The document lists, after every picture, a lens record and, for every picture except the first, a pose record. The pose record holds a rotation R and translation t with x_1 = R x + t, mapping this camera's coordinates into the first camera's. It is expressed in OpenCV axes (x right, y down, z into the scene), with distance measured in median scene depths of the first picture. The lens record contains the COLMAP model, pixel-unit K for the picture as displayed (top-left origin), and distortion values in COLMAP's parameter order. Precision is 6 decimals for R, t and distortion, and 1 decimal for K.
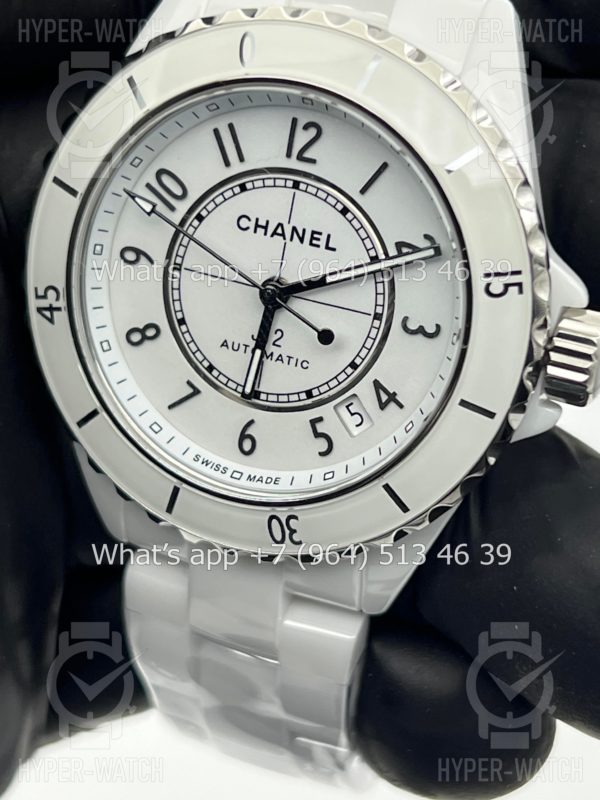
lens RADIAL K [[1921.9, 0, 300.0], [0, 1921.9, 400.0], [0, 0, 1]] dist [0.224807, 0.322470]
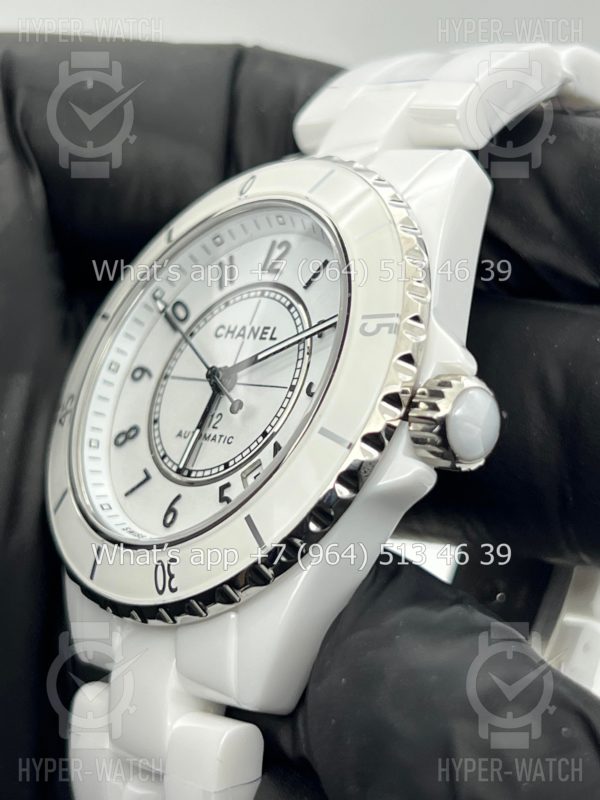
lens RADIAL K [[1921.9, 0, 300.0], [0, 1921.9, 400.0], [0, 0, 1]] dist [0.224807, 0.322470]
pose [[0.890552, 0.027806, -0.454032, 0.517341], [-0.284529, 0.812815, -0.508306, 0.491353], [0.354910, 0.581858, 0.731765, 0.227699]]
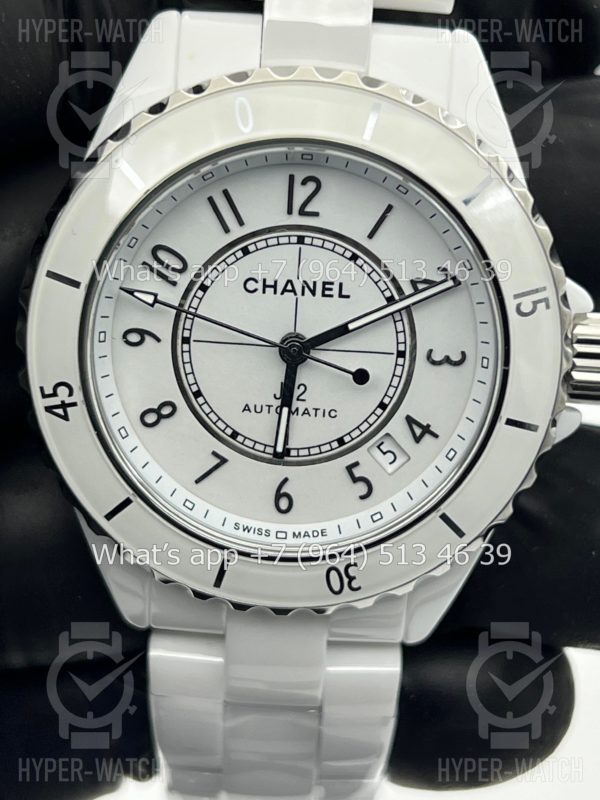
lens RADIAL K [[1921.9, 0, 300.0], [0, 1921.9, 400.0], [0, 0, 1]] dist [0.224807, 0.322470]
pose [[0.939158, -0.181955, 0.291333, -0.306830], [0.182026, 0.982920, 0.027105, -0.056077], [-0.291289, 0.027574, 0.956238, 0.040782]]
